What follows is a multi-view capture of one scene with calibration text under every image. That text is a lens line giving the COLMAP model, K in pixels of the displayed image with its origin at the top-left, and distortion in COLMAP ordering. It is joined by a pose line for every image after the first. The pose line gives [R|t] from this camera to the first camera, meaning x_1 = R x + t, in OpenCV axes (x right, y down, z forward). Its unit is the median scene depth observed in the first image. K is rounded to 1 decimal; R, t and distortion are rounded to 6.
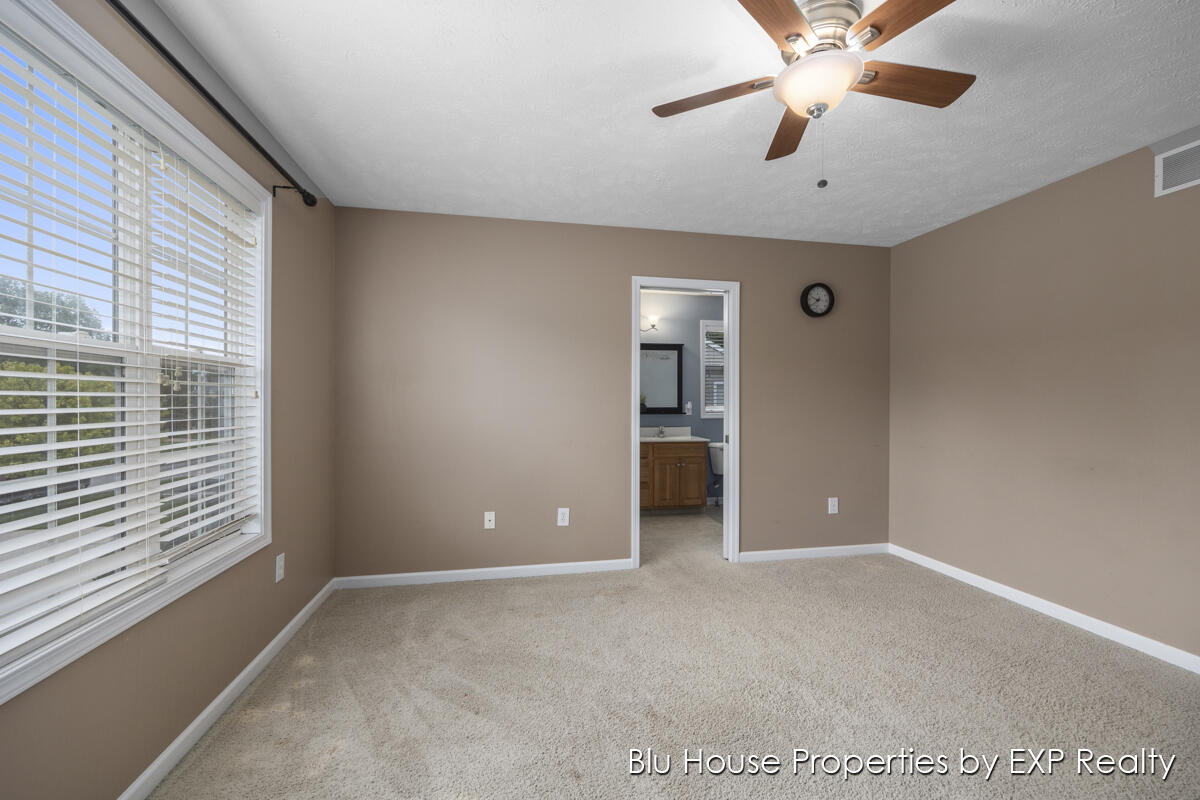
lens RADIAL K [[487.3, 0, 600.0], [0, 487.3, 400.0], [0, 0, 1]] dist [-0.001152, 0.000091]
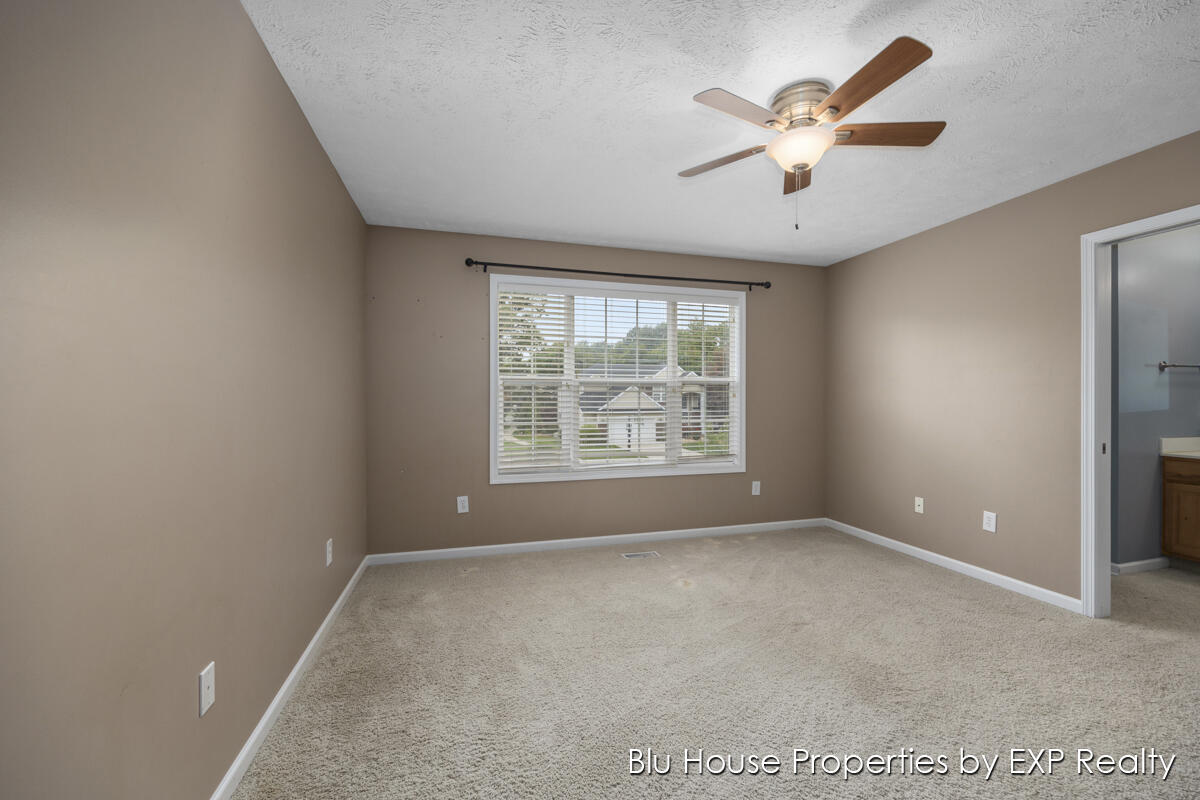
lens RADIAL K [[483.2, 0, 601.8], [0, 483.2, 393.8], [0, 0, 1]] dist [-0.001672, -0.000179]
pose [[0.087875, -0.012872, -0.996048, 1.063453], [-0.001600, 0.999913, -0.013063, 0.012781], [0.996130, 0.002741, 0.087847, 0.245134]]
